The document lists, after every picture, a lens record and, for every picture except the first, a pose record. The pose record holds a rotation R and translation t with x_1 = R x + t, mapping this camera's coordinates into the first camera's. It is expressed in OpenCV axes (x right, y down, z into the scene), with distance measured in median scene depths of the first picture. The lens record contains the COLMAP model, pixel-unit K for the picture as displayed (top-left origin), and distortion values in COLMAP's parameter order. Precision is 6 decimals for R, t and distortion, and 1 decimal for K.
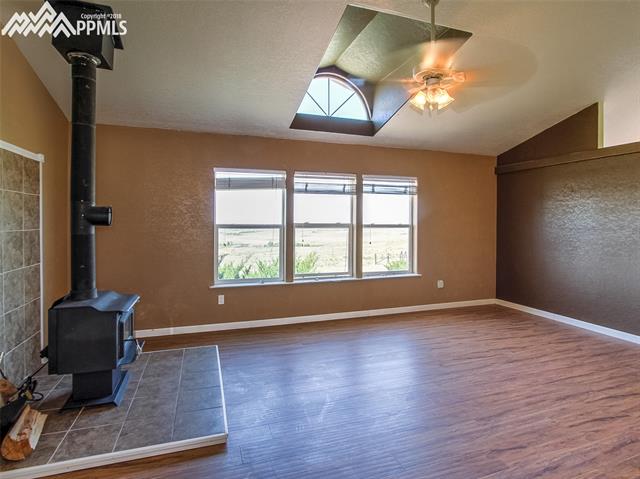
lens RADIAL K [[355.8, 0, 303.3], [0, 355.8, 226.8], [0, 0, 1]] dist [-0.015636, 0.001035]
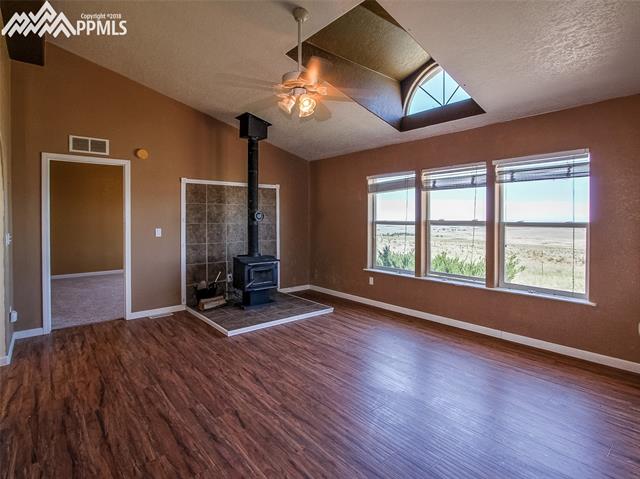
lens RADIAL K [[336.6, 0, 336.0], [0, 336.6, 226.4], [0, 0, 1]] dist [-0.015697, -0.000057]
pose [[0.383665, 0.019241, -0.923272, 0.763737], [-0.015944, 0.999772, 0.014210, -0.002692], [0.923335, 0.009269, 0.383884, 0.394441]]
